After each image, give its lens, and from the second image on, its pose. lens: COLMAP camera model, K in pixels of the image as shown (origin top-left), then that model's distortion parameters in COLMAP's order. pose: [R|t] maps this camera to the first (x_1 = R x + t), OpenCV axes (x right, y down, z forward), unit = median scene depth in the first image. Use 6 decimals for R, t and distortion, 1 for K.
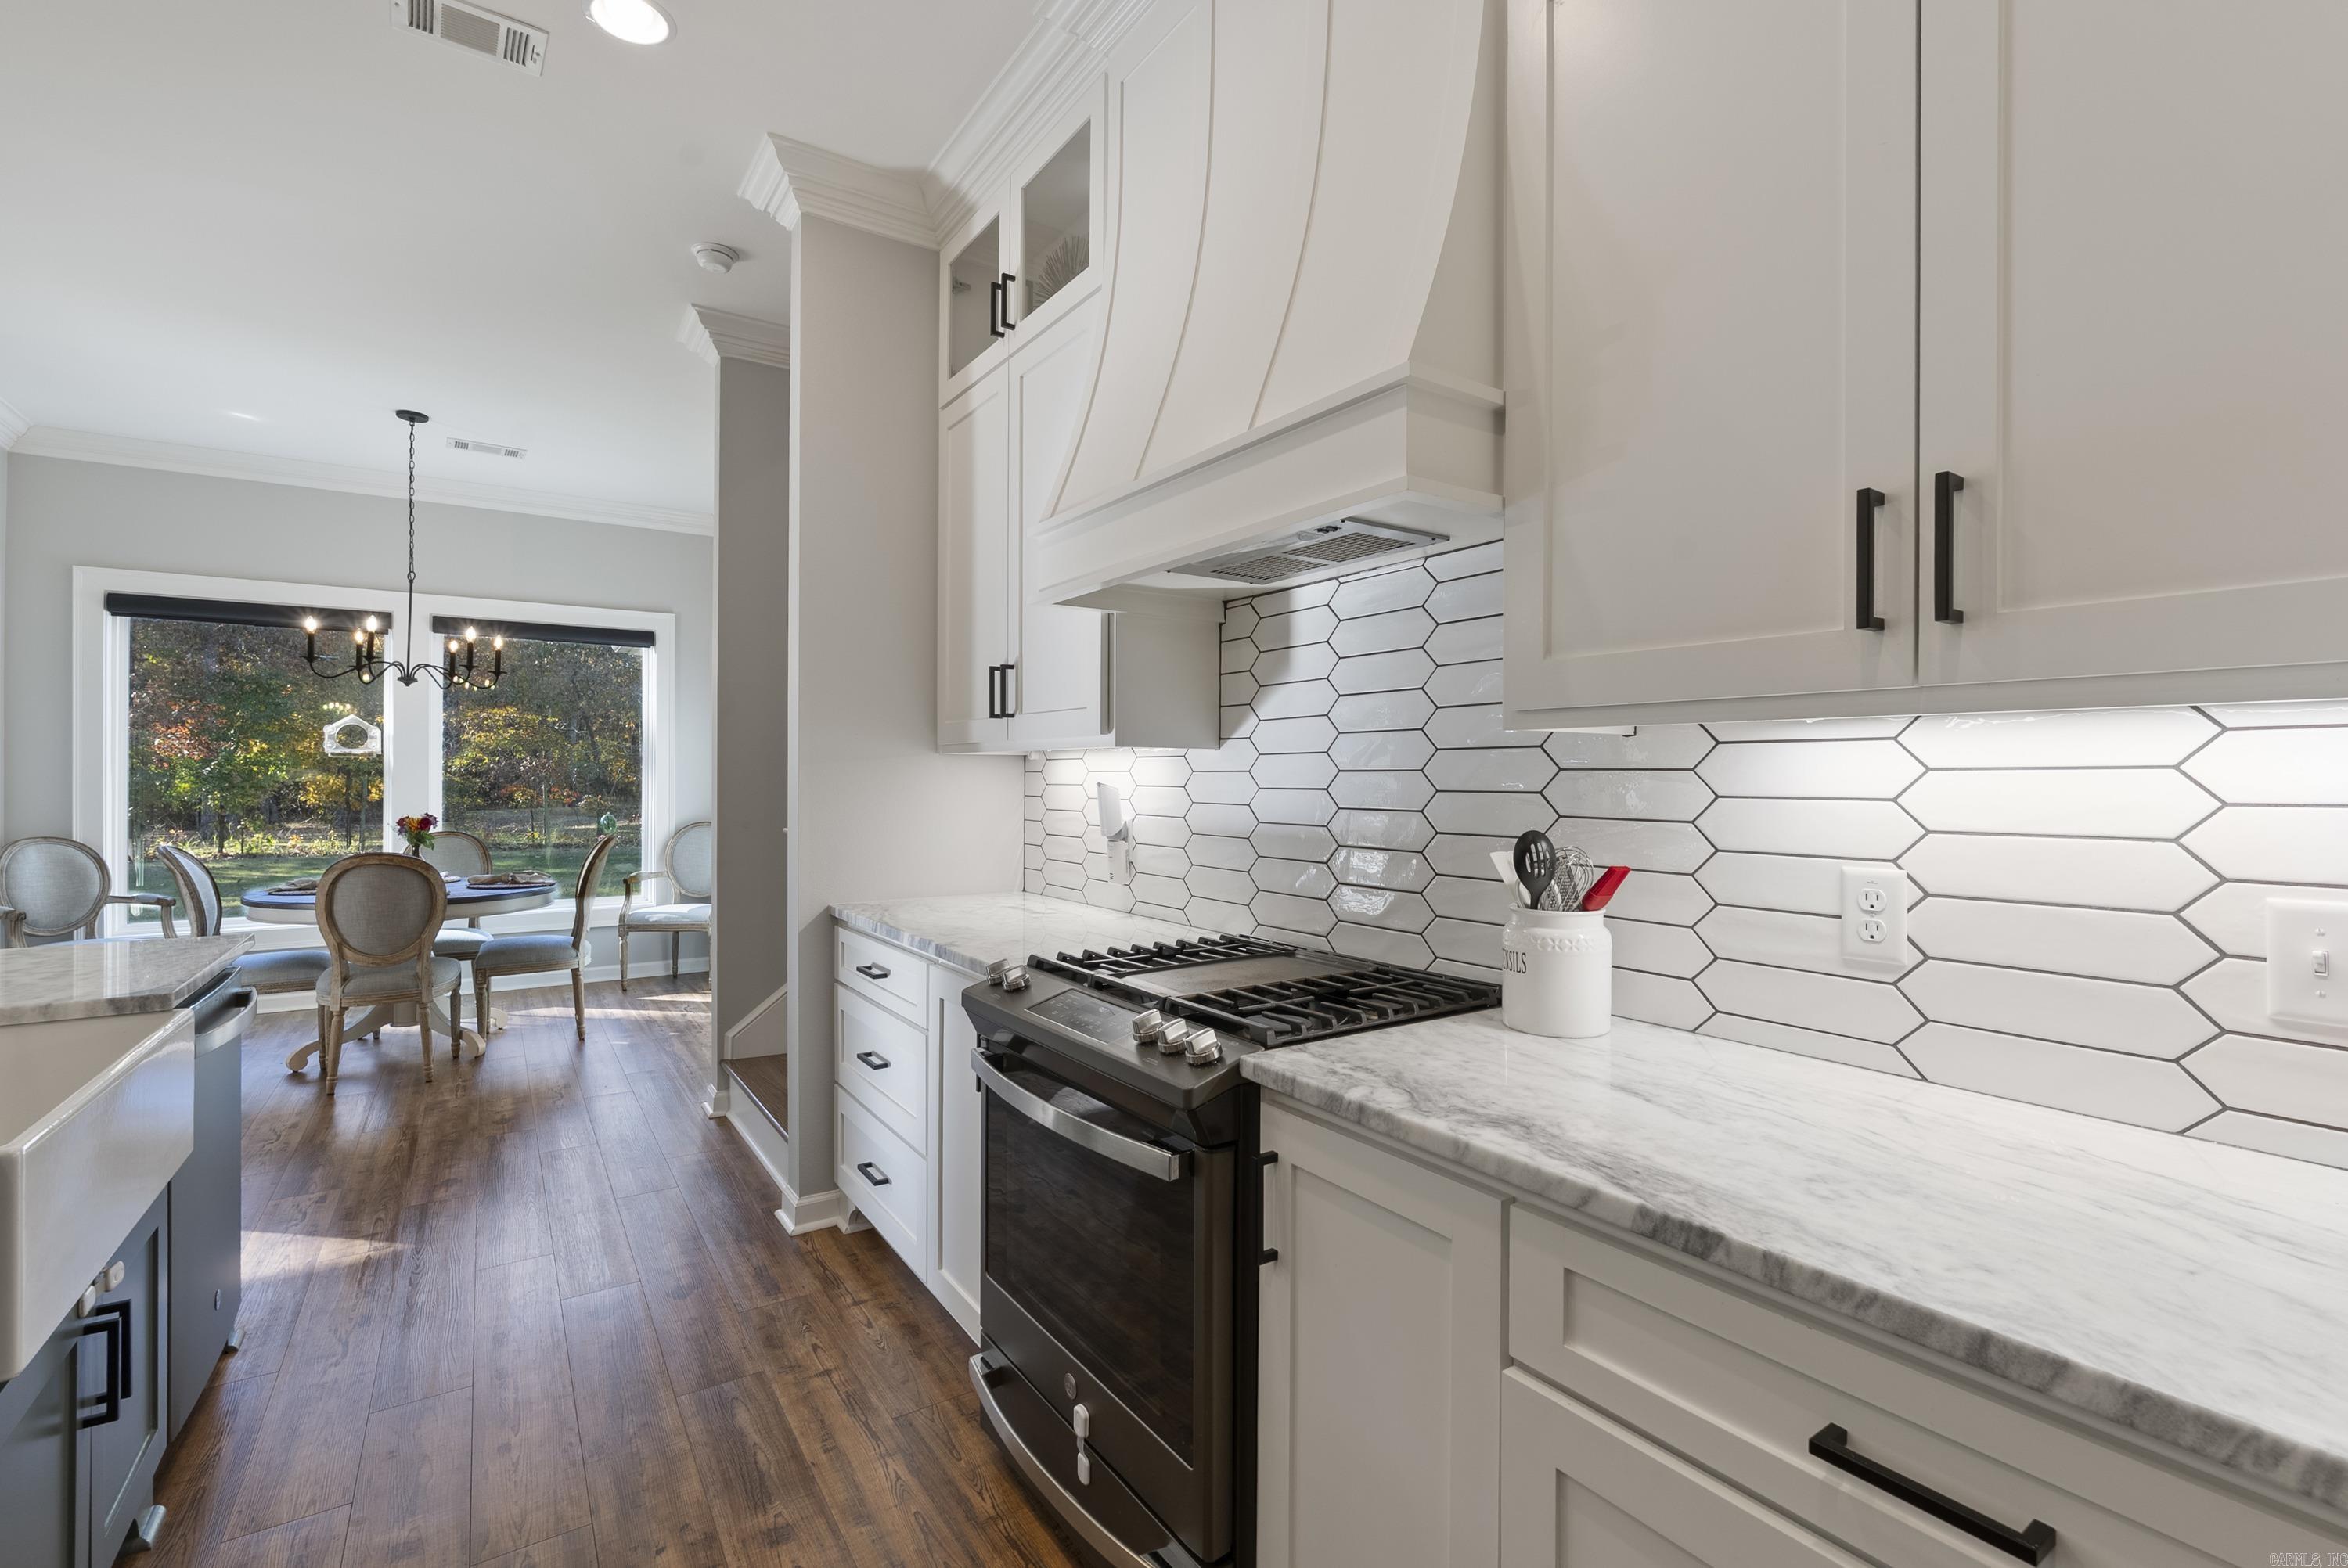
lens RADIAL K [[1042.7, 0, 1180.8], [0, 1042.7, 774.8], [0, 0, 1]] dist [-0.005344, 0.000849]
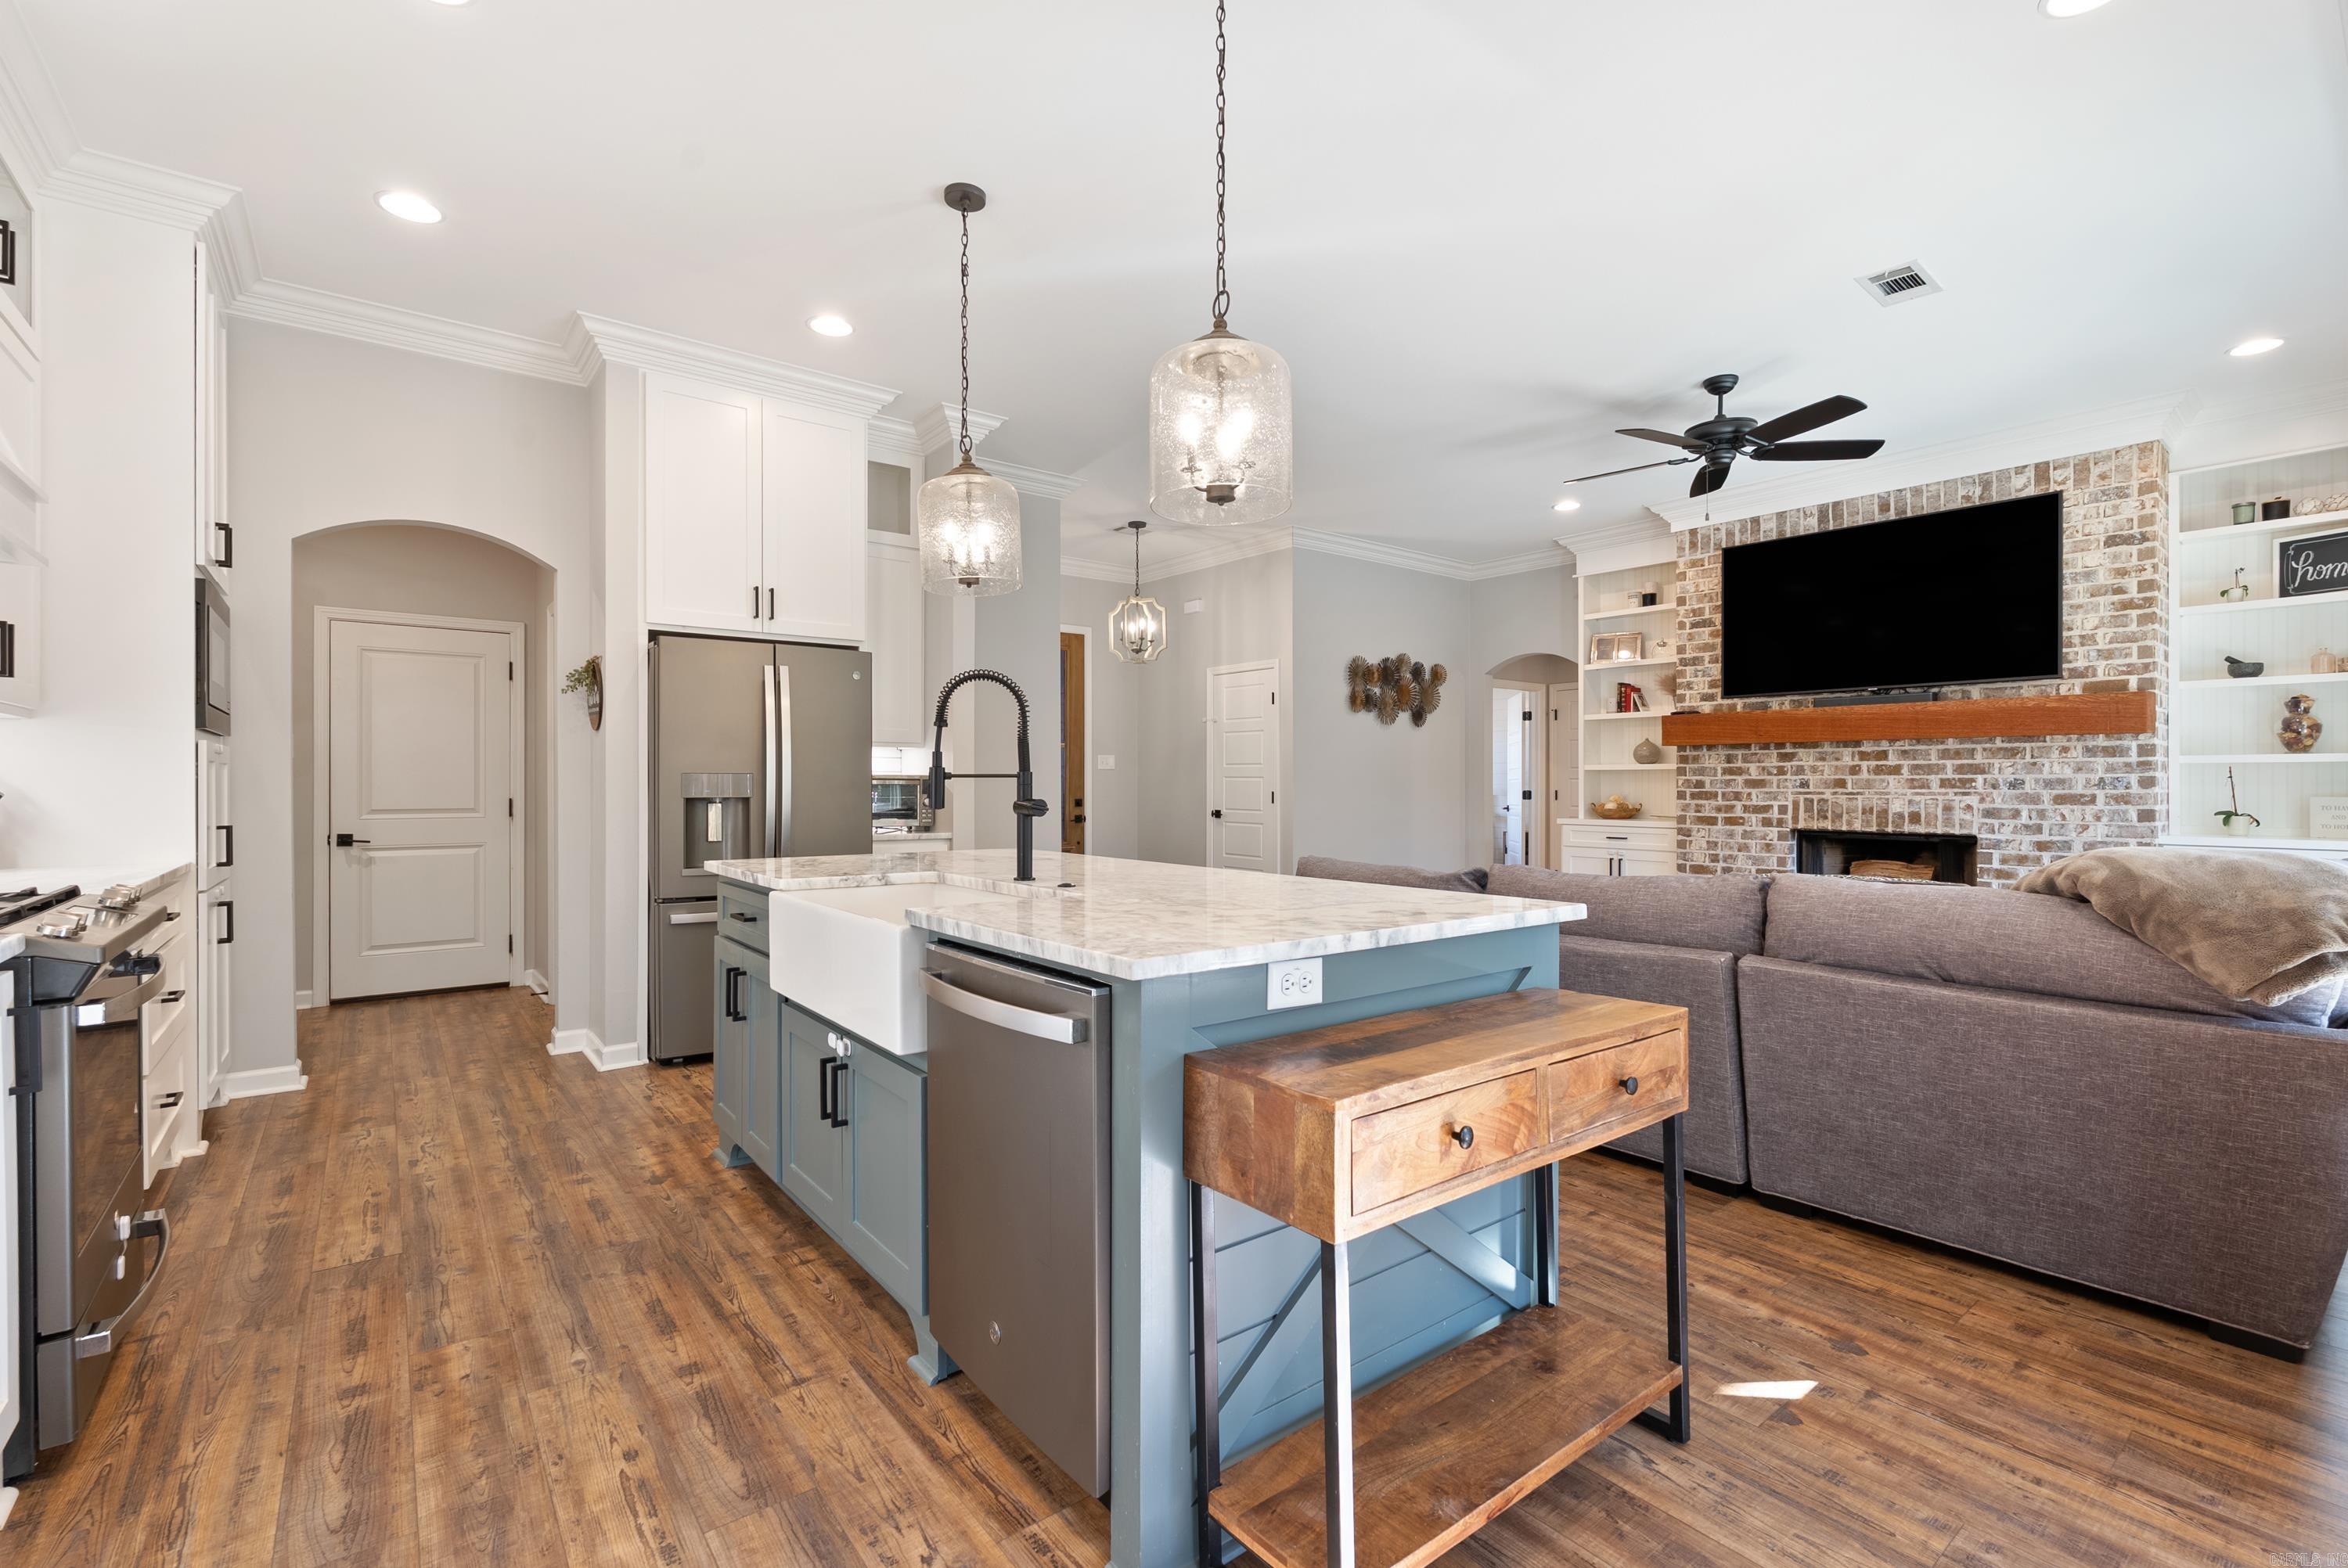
lens RADIAL K [[1042.7, 0, 1178.4], [0, 1042.7, 783.7], [0, 0, 1]] dist [-0.005344, 0.000849]
pose [[-0.997824, -0.002748, -0.065877, -0.928391], [-0.002581, 0.999993, -0.002613, 0.057423], [0.065884, -0.002437, -0.997824, 1.686321]]
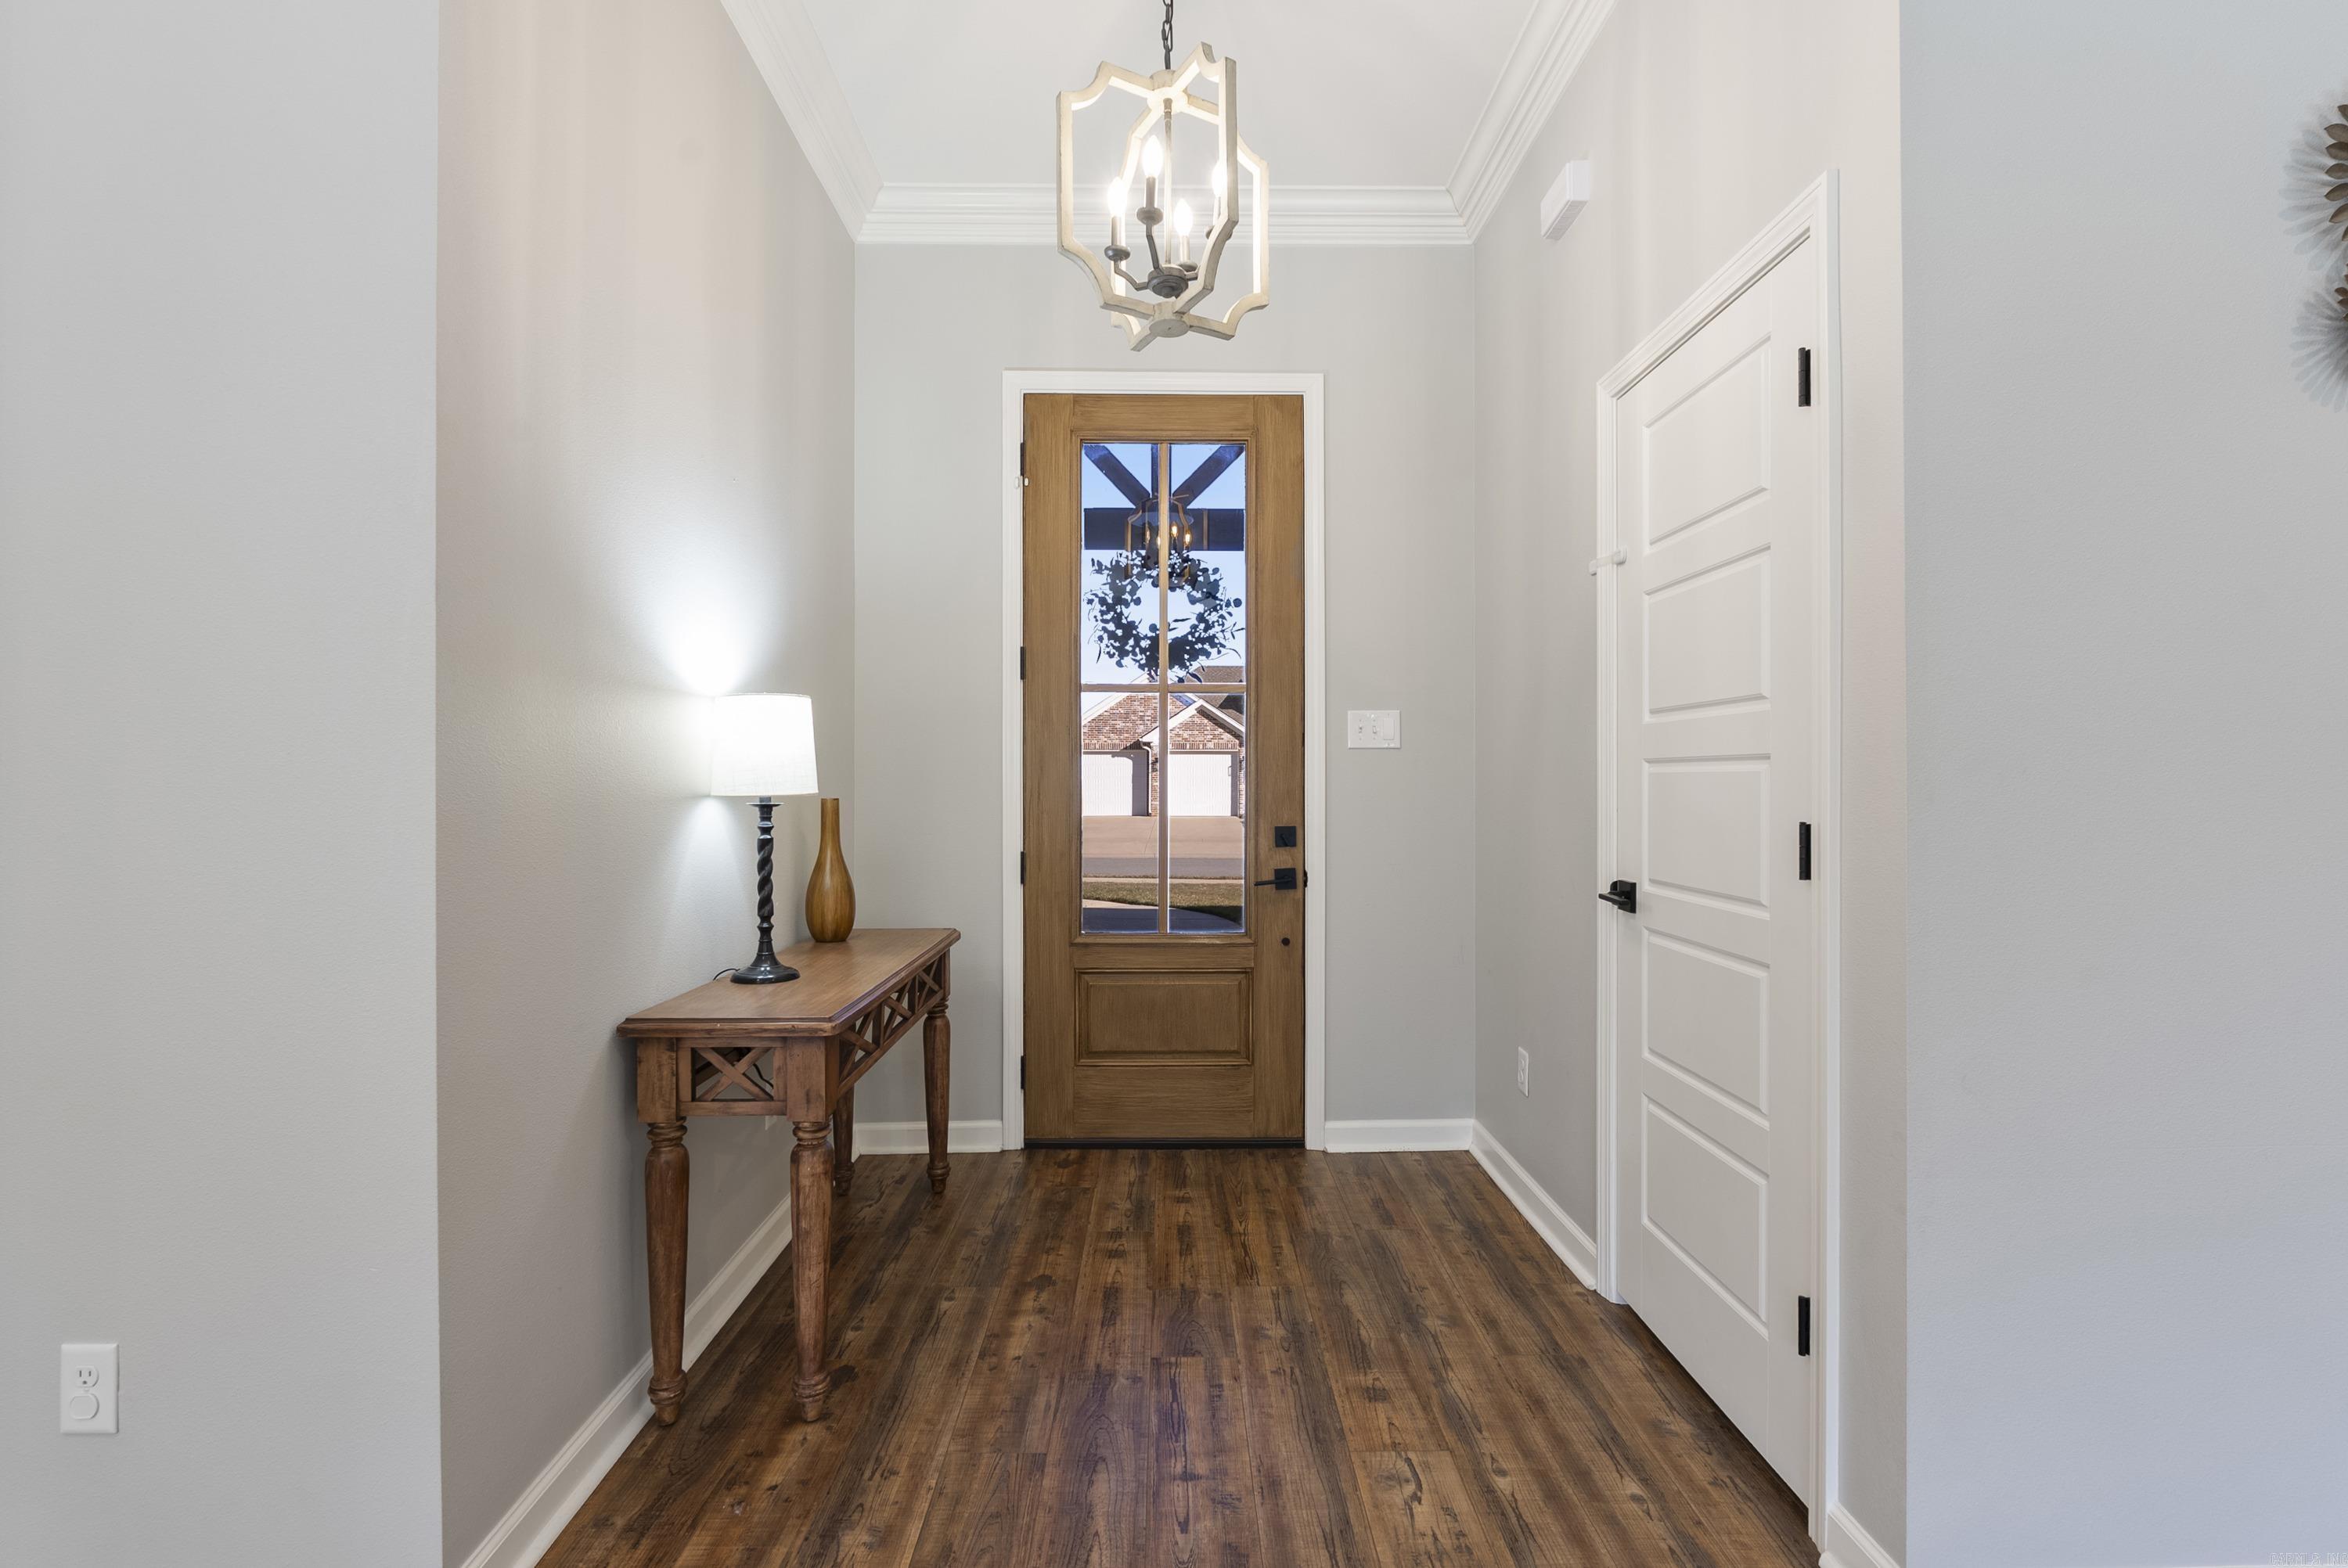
lens RADIAL K [[1042.7, 0, 1176.3], [0, 1042.7, 783.6], [0, 0, 1]] dist [-0.005344, 0.000849]
pose [[-0.825833, 0.001997, 0.563911, -1.507522], [-0.001634, 0.999981, -0.005936, 0.054081], [-0.563912, -0.005824, -0.825815, -0.843202]]
